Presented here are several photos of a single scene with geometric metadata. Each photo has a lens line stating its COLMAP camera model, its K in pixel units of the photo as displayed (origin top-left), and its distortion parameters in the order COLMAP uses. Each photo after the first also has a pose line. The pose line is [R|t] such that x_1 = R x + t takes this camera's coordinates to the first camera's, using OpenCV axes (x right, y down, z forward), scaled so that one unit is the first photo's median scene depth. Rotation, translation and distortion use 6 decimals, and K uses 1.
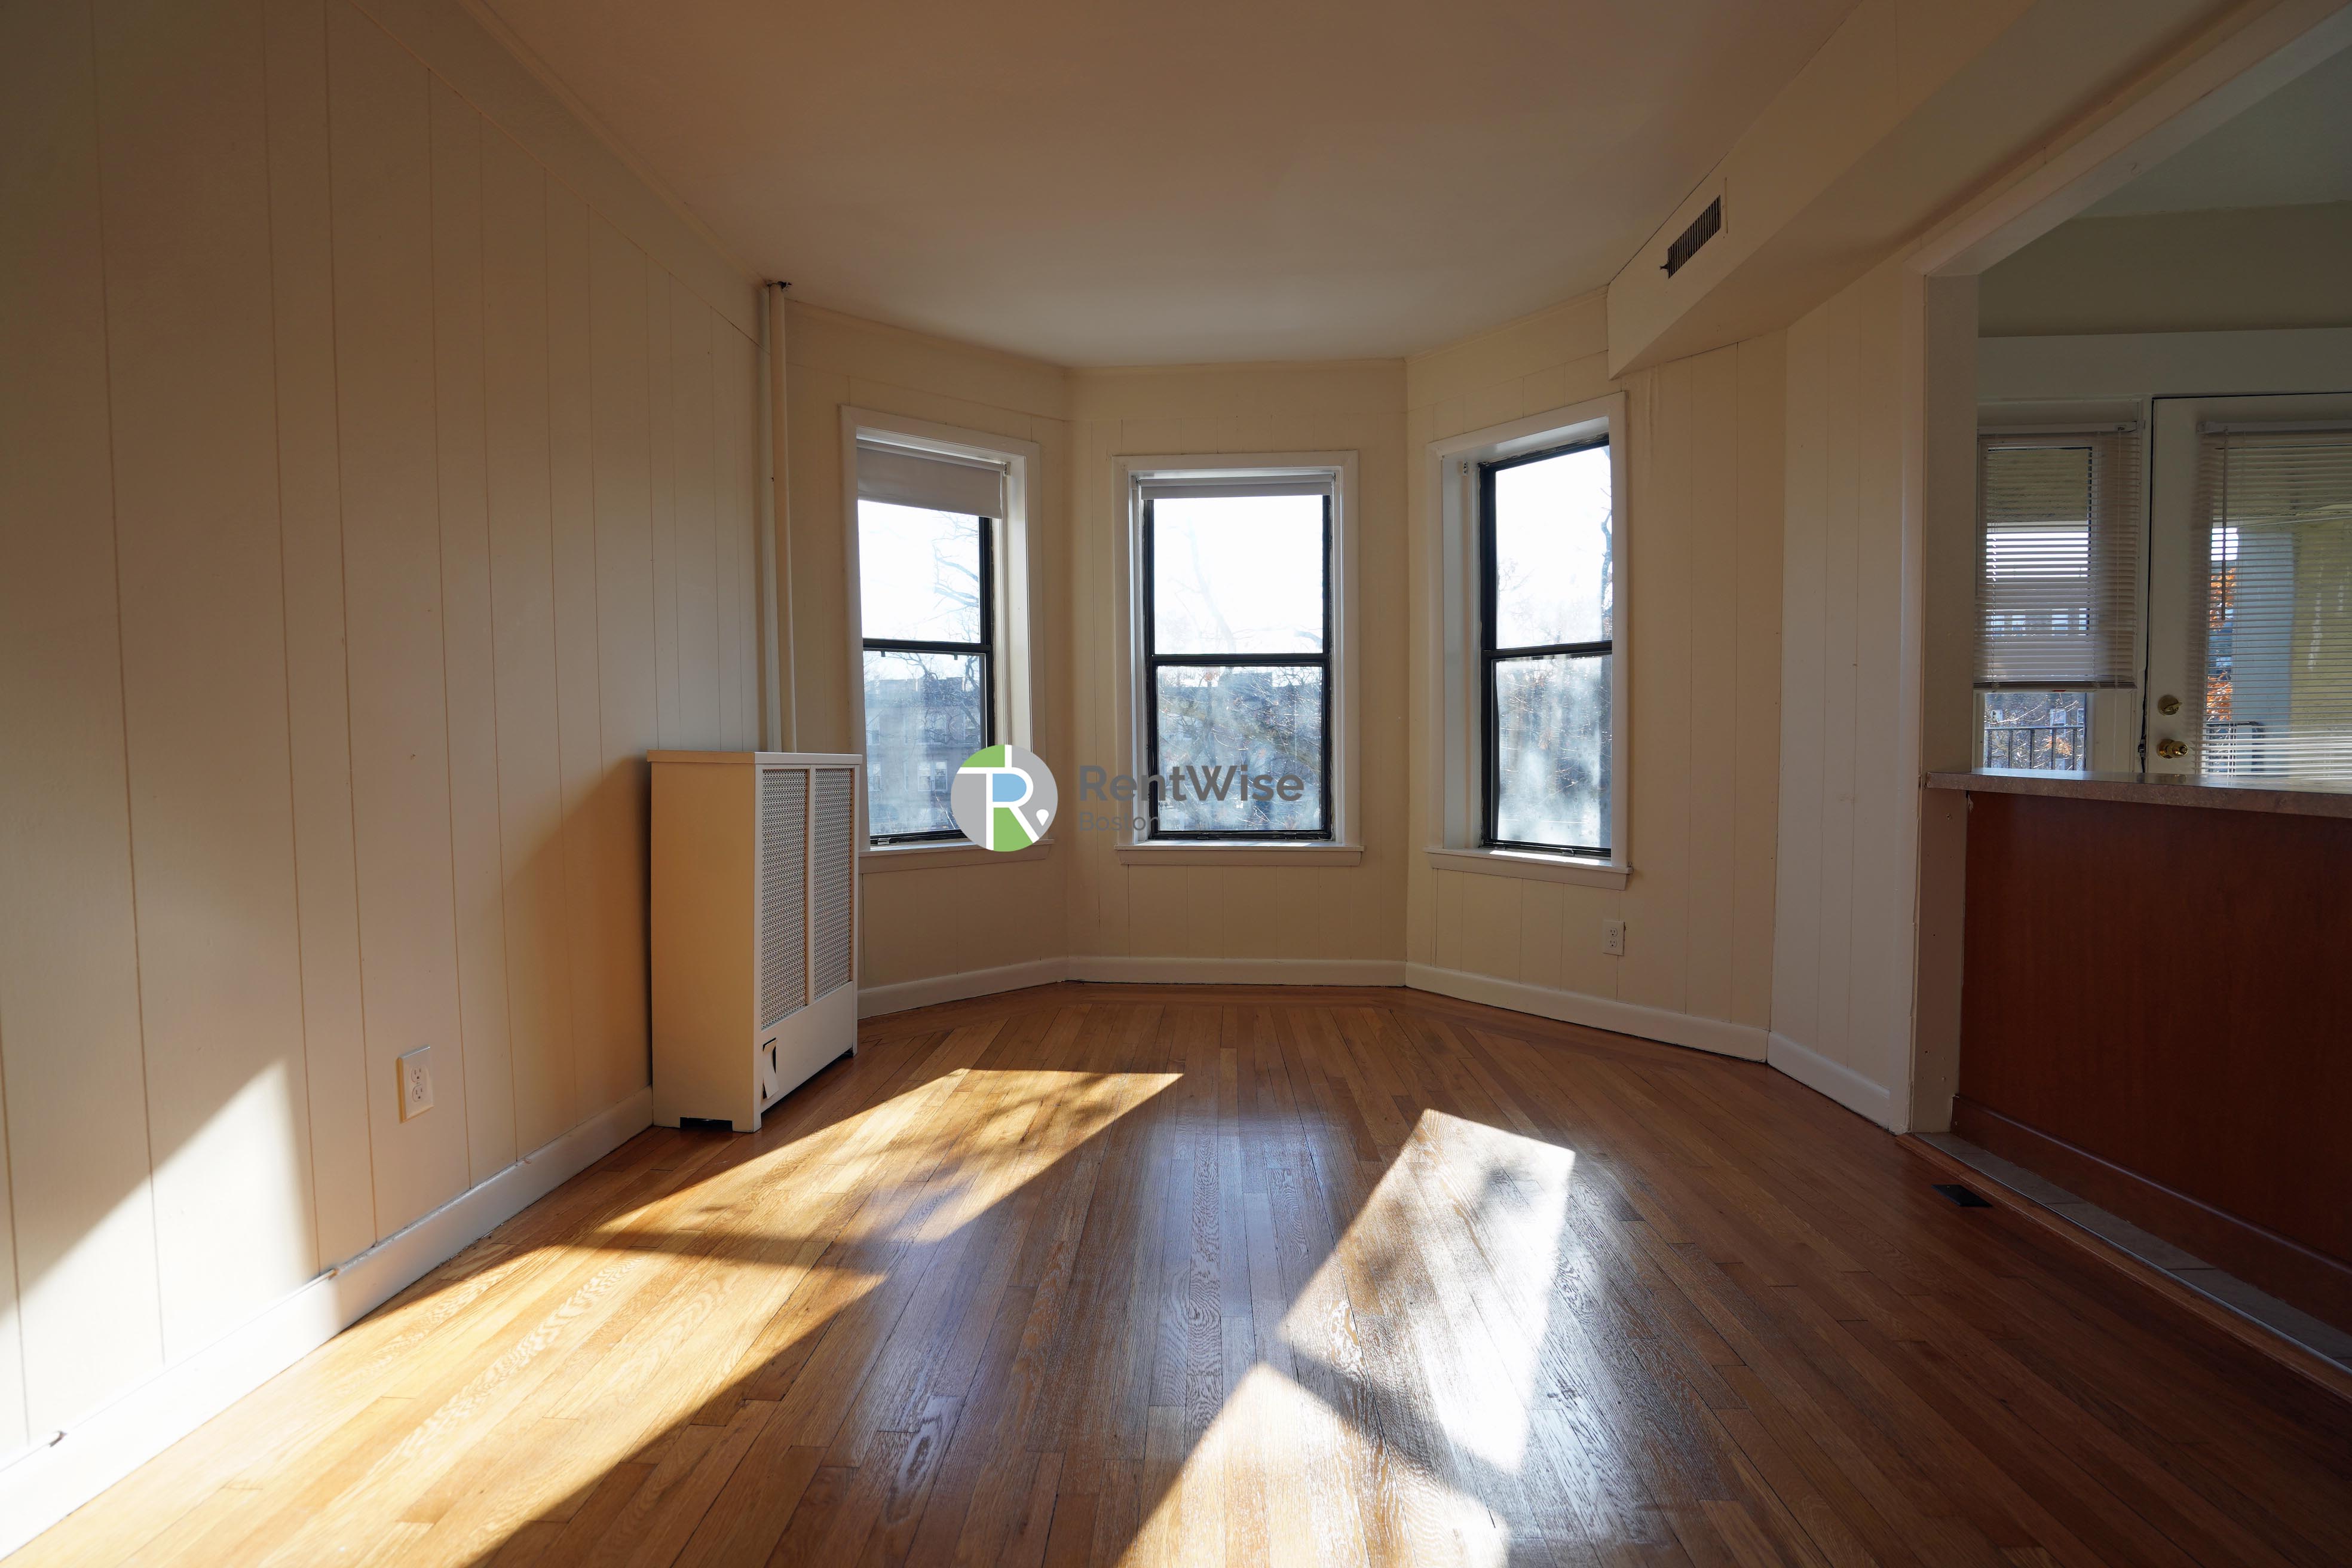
lens RADIAL K [[1131.5, 0, 1167.1], [0, 1131.5, 777.3], [0, 0, 1]] dist [-0.032600, 0.005762]
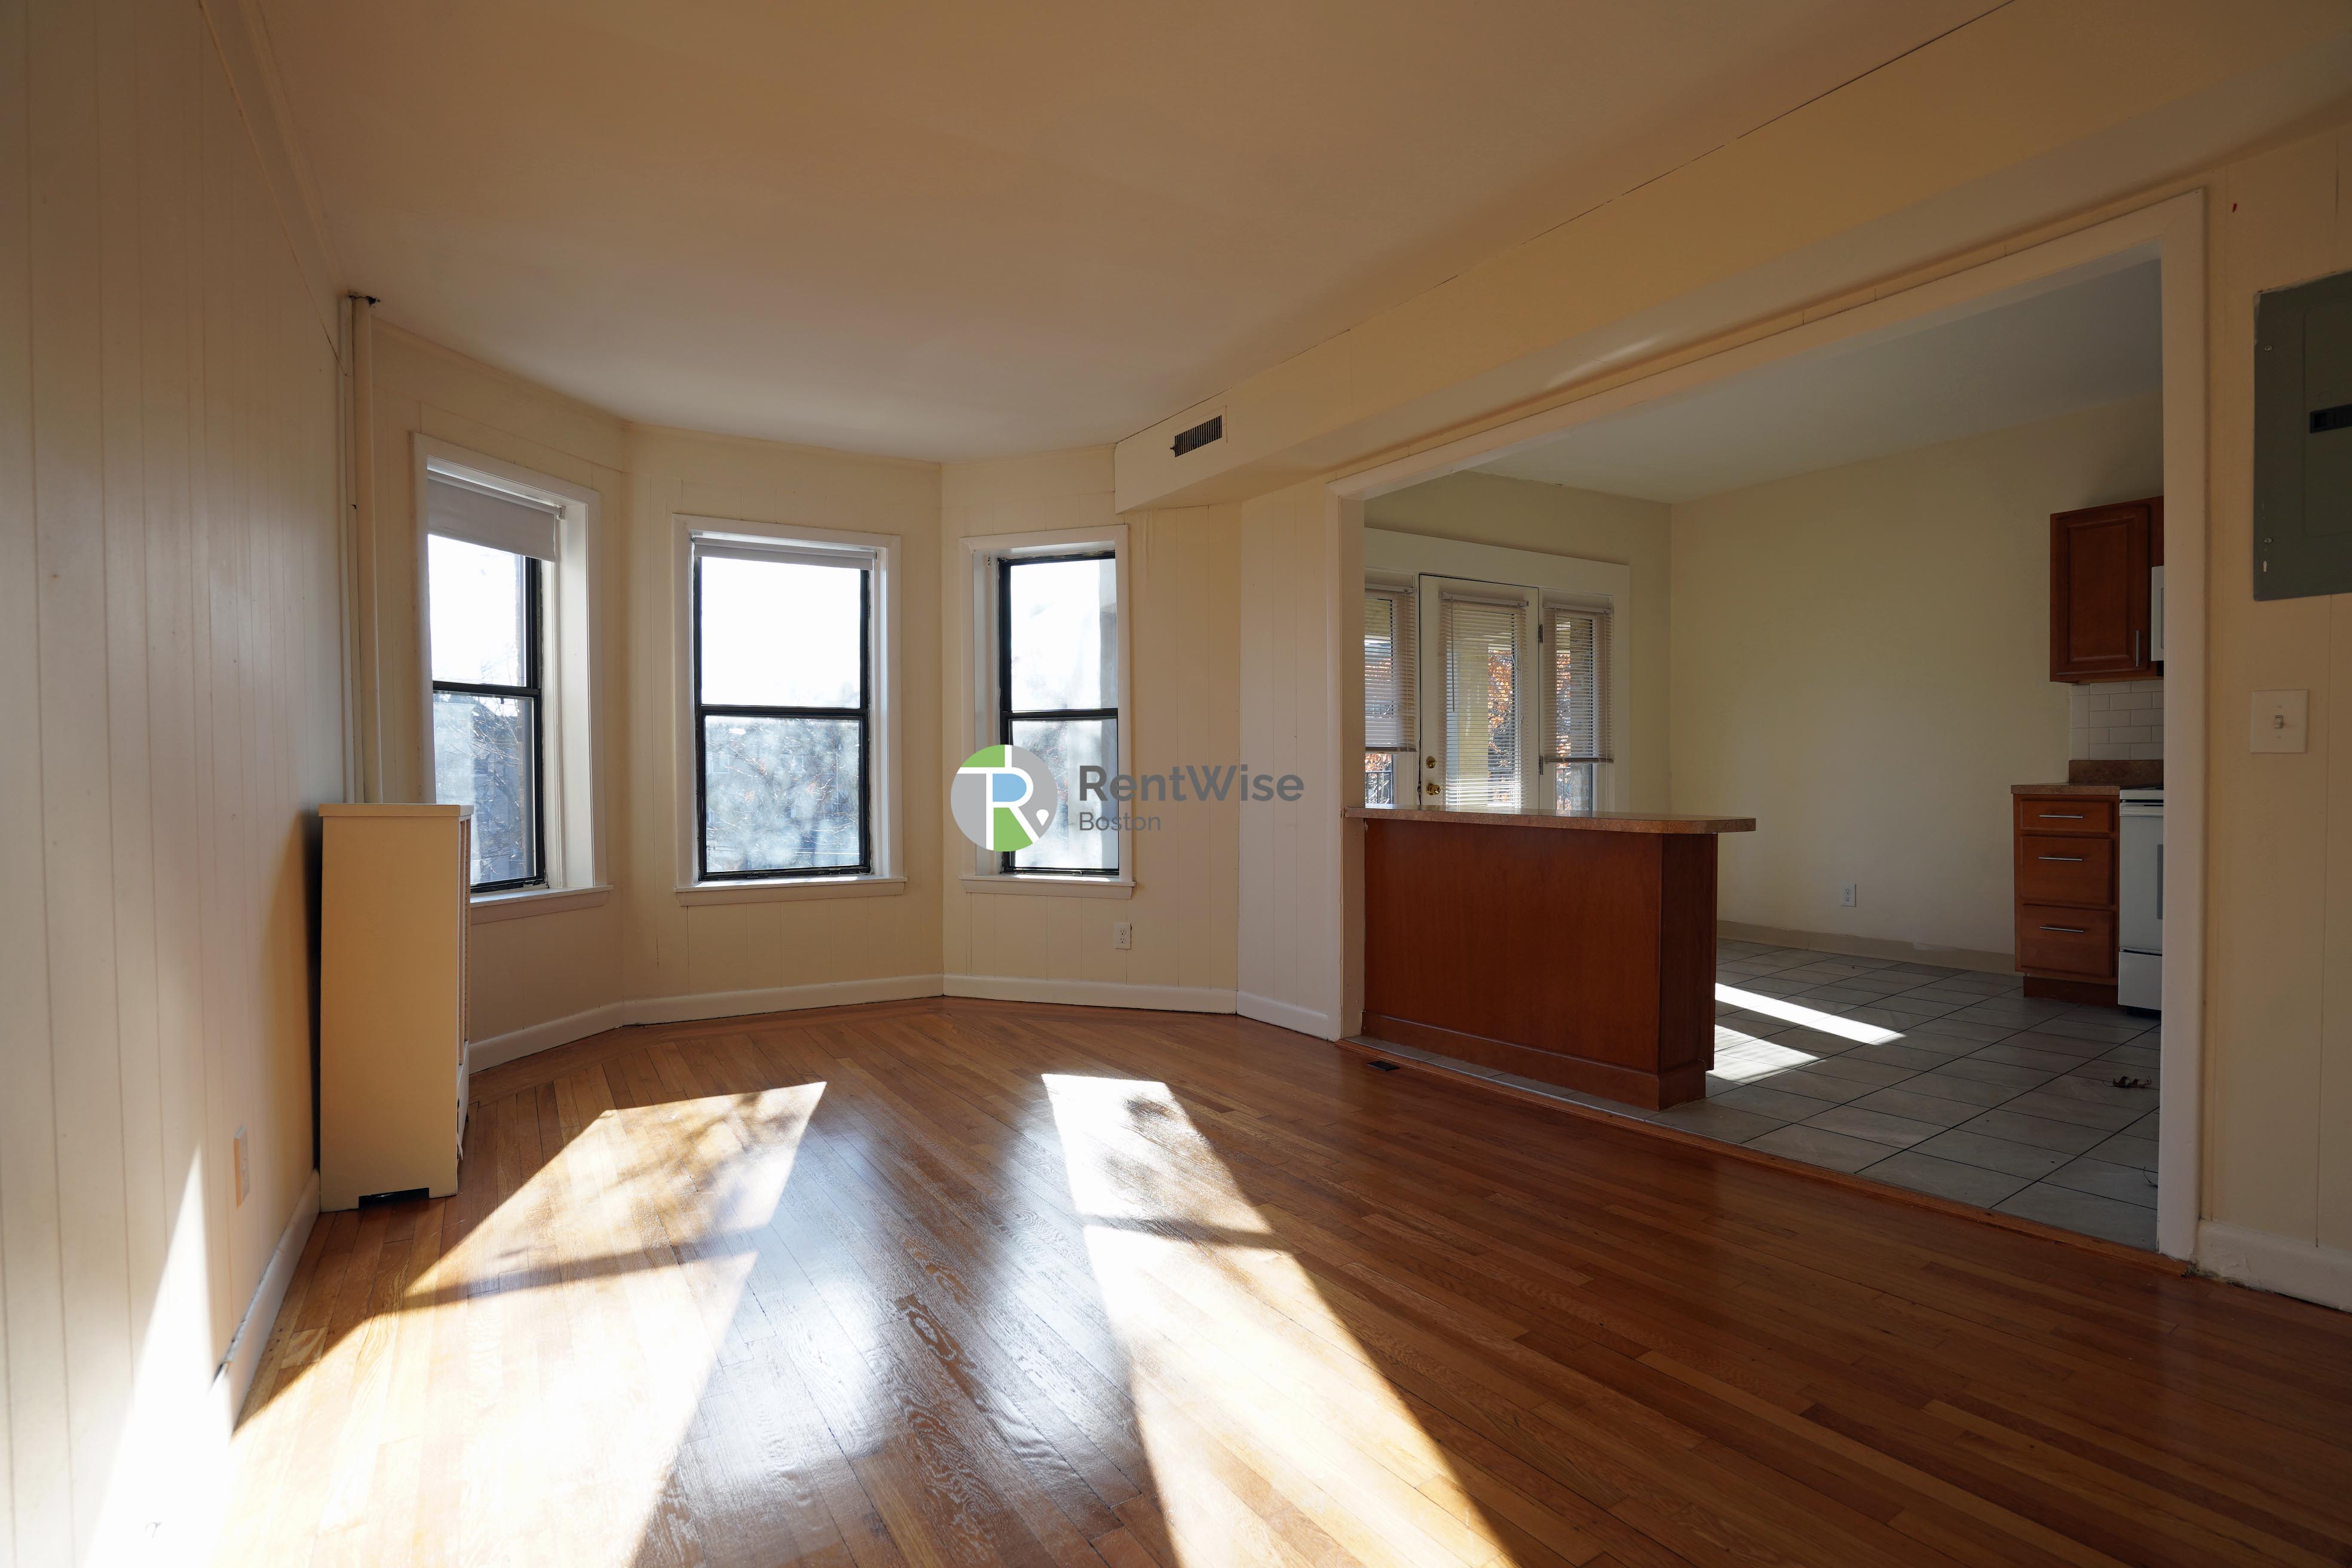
lens RADIAL K [[1131.5, 0, 1174.2], [0, 1131.5, 779.3], [0, 0, 1]] dist [-0.032600, 0.005762]
pose [[0.816063, -0.001523, 0.577960, -0.332709], [0.018705, 0.999542, -0.023778, -0.007757], [-0.577660, 0.030215, 0.815718, -0.126496]]
